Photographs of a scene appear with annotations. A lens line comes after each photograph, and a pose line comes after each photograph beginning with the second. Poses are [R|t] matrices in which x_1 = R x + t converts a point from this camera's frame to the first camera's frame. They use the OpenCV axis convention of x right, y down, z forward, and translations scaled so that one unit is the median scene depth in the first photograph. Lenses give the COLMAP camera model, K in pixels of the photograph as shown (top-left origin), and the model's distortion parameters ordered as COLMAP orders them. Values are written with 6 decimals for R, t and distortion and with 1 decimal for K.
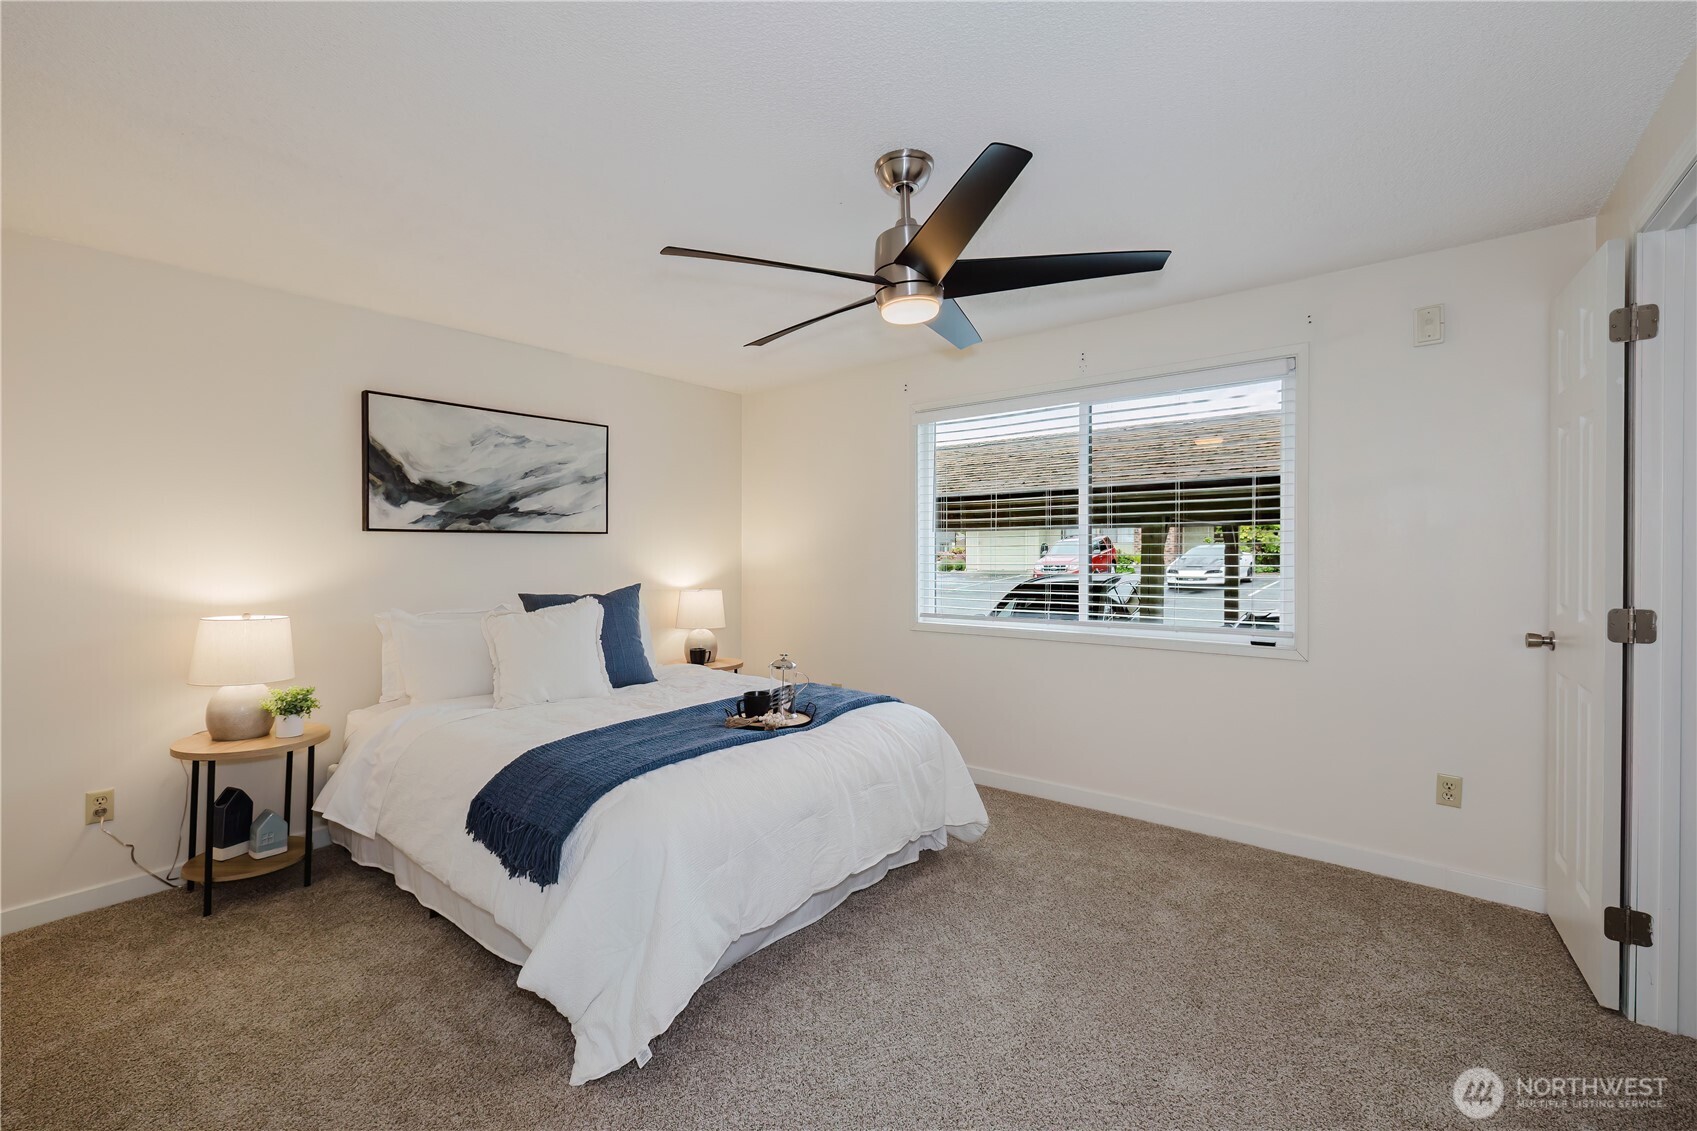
lens RADIAL K [[725.1, 0, 848.2], [0, 725.1, 560.9], [0, 0, 1]] dist [-0.006353, 0.000104]
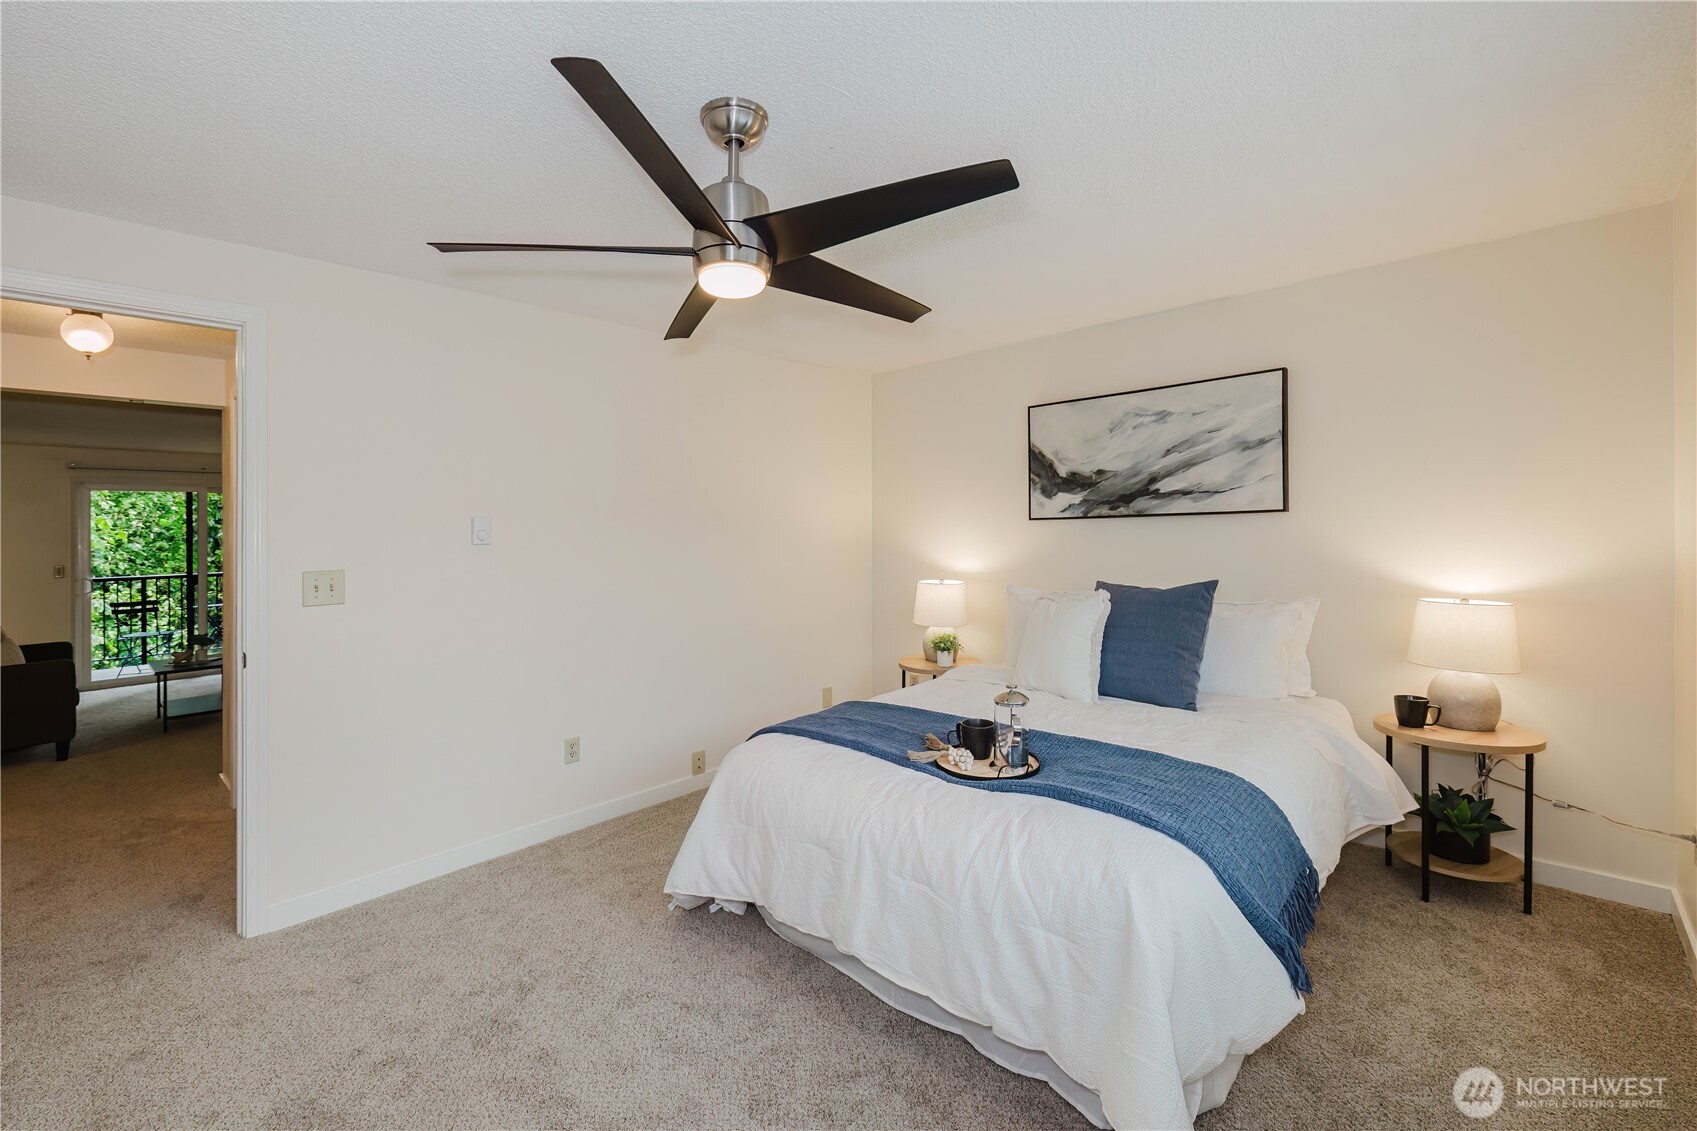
lens RADIAL K [[725.1, 0, 861.4], [0, 725.1, 529.5], [0, 0, 1]] dist [-0.006353, 0.000104]
pose [[-0.075610, -0.012205, -0.997063, 0.514837], [-0.005200, 0.999916, -0.011845, -0.008721], [0.997124, 0.004289, -0.075667, 0.713167]]
